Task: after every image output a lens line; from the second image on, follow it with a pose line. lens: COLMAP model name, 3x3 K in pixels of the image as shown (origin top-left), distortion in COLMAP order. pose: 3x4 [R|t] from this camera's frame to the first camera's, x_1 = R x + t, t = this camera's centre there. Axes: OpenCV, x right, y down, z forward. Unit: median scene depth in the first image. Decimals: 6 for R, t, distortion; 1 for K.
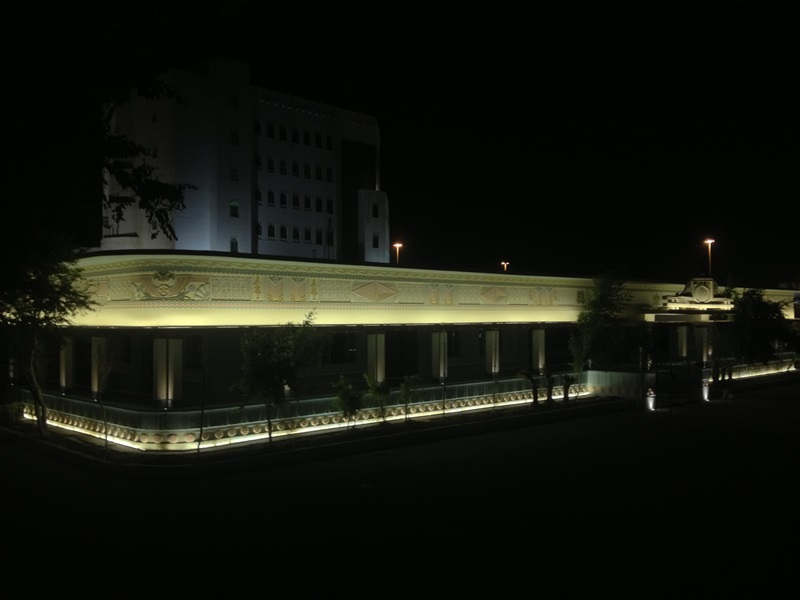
lens RADIAL K [[758.2, 0, 400.0], [0, 758.2, 300.0], [0, 0, 1]] dist [0.167188, -0.393653]
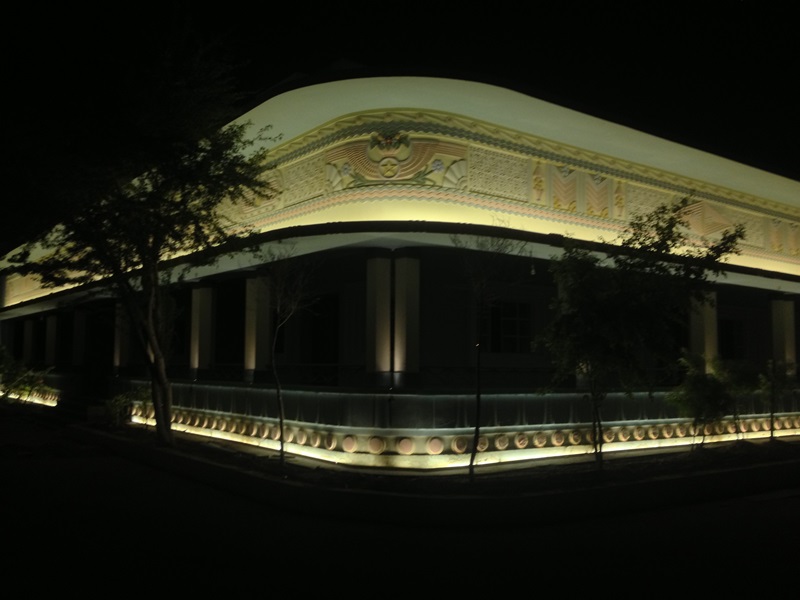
lens RADIAL K [[758.2, 0, 400.0], [0, 758.2, 300.0], [0, 0, 1]] dist [0.167188, -0.393653]
pose [[0.992410, 0.006583, -0.122795, -0.231808], [-0.014029, 0.998108, -0.059867, 0.110660], [0.122169, 0.061135, 0.990625, 0.473742]]
